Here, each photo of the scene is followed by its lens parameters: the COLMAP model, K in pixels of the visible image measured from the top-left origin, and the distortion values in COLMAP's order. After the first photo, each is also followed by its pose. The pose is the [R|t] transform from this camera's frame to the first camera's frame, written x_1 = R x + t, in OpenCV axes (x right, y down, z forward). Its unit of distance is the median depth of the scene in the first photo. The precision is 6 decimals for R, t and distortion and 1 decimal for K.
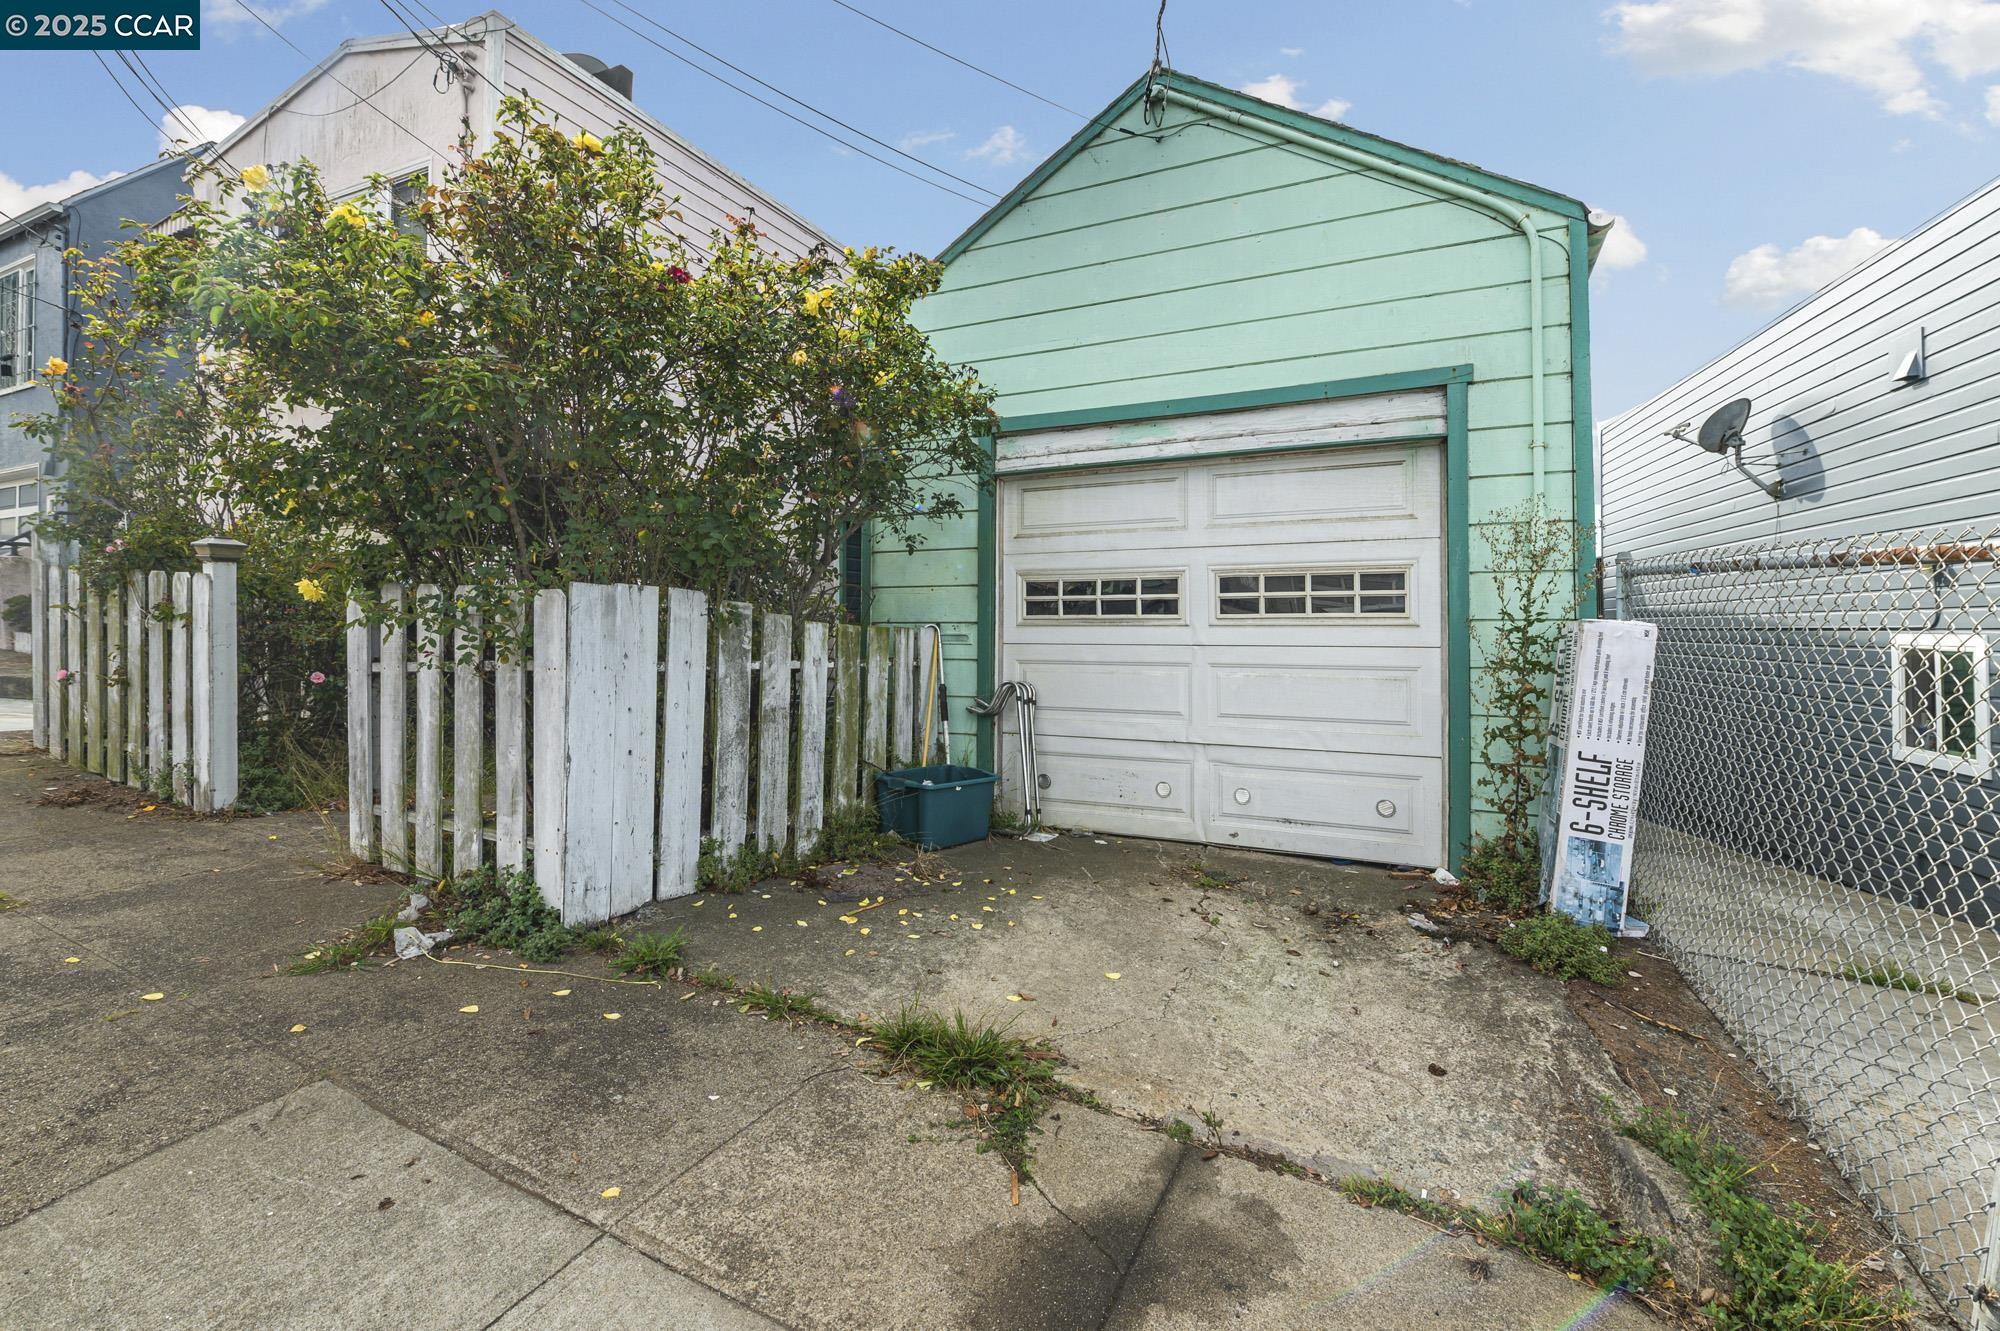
lens RADIAL K [[845.4, 0, 1005.6], [0, 845.4, 637.8], [0, 0, 1]] dist [-0.001866, -0.000203]
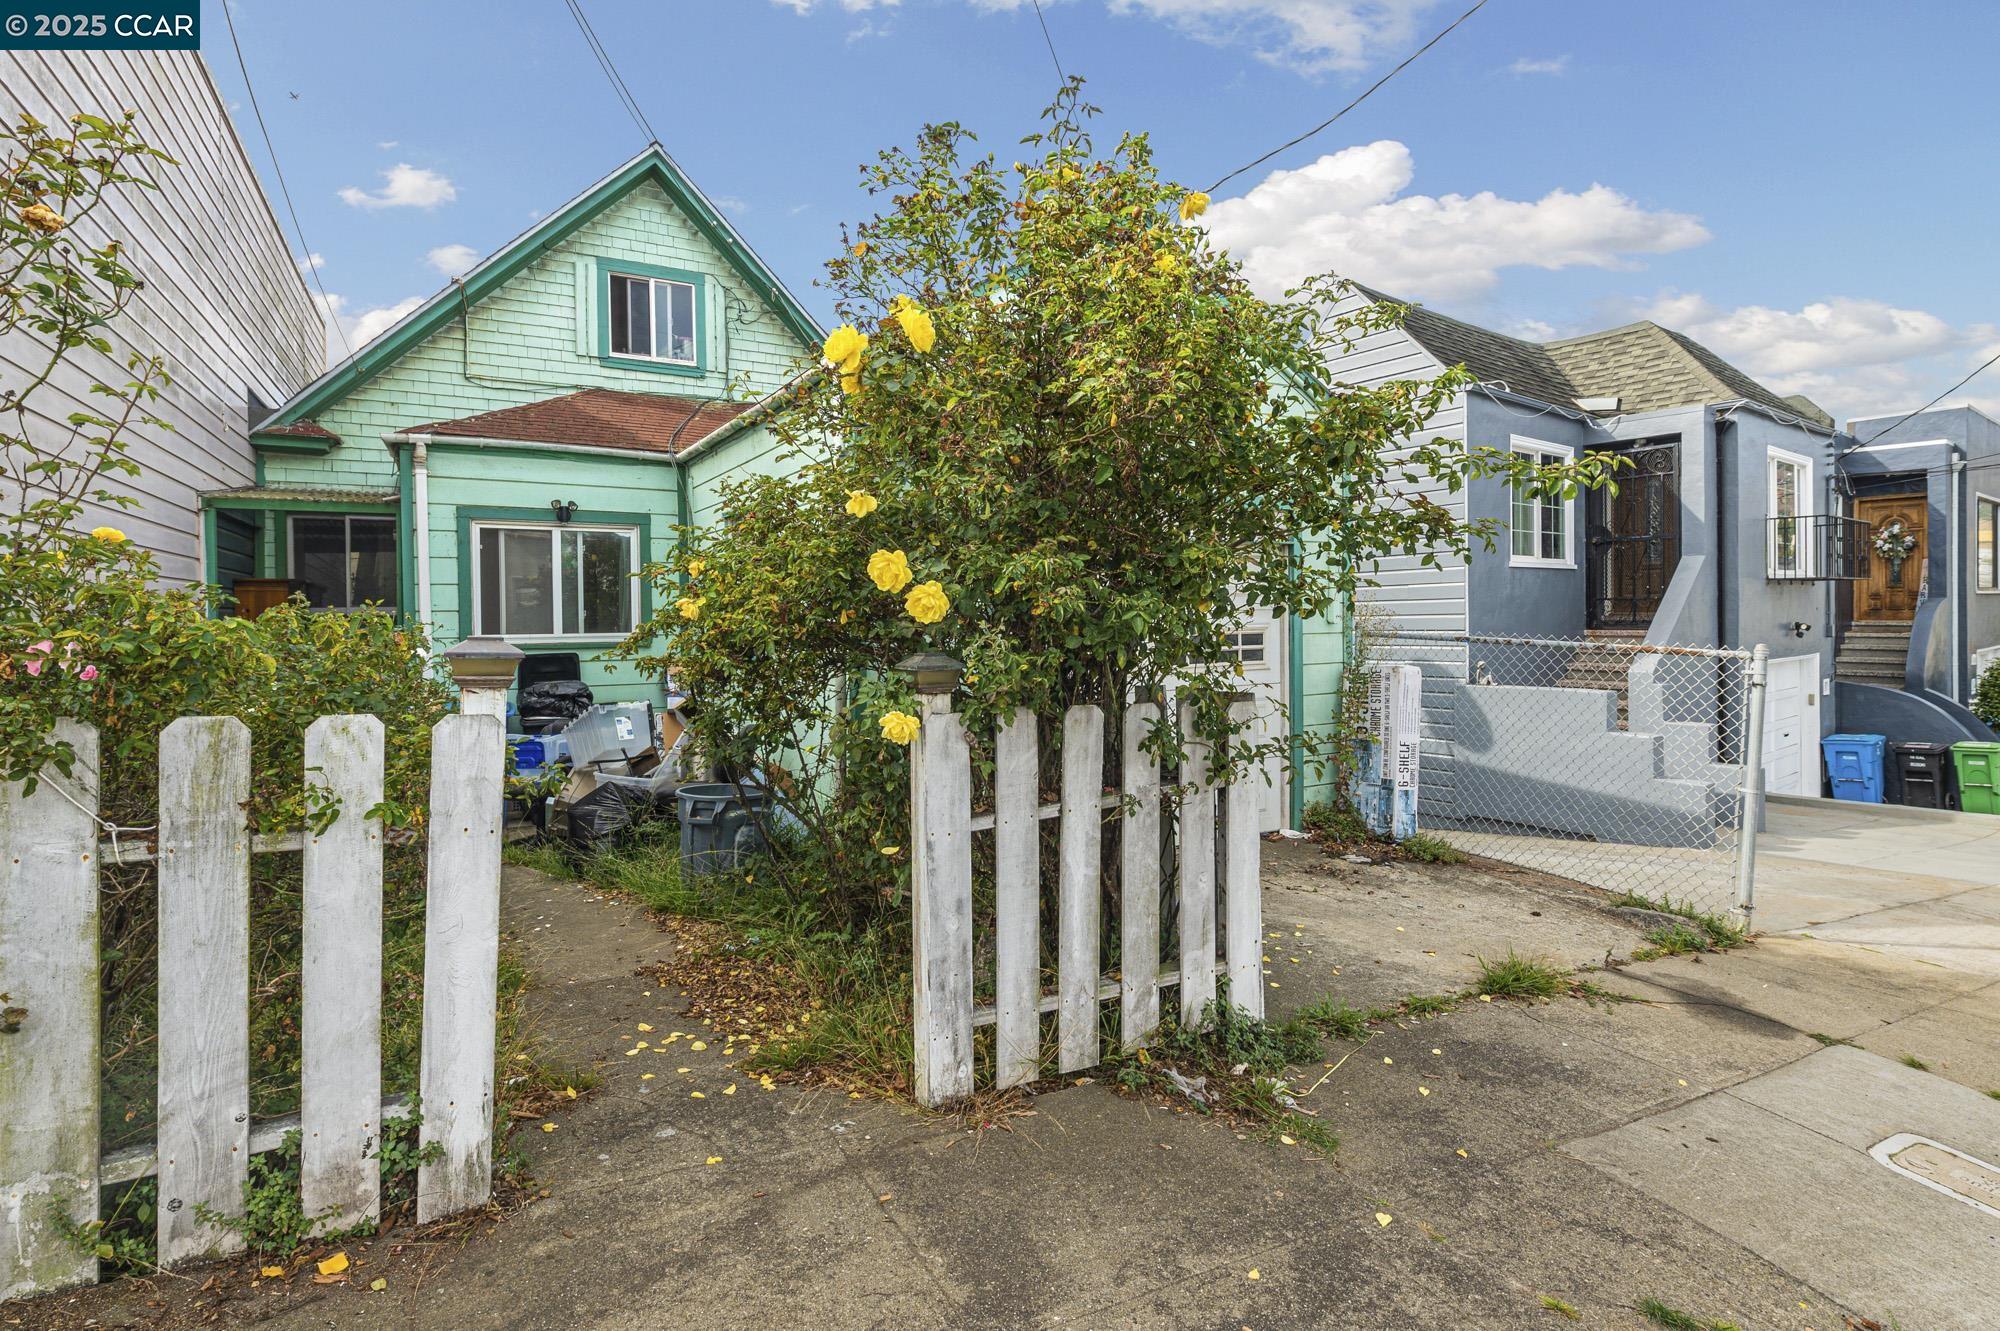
lens RADIAL K [[937.9, 0, 1000.0], [0, 937.9, 665.5], [0, 0, 1]] dist [0.001389, 0.000391]
pose [[0.590728, -0.053508, 0.805095, -1.673550], [0.024672, 0.998530, 0.048261, -0.168276], [-0.806494, -0.008646, 0.591180, 0.626703]]
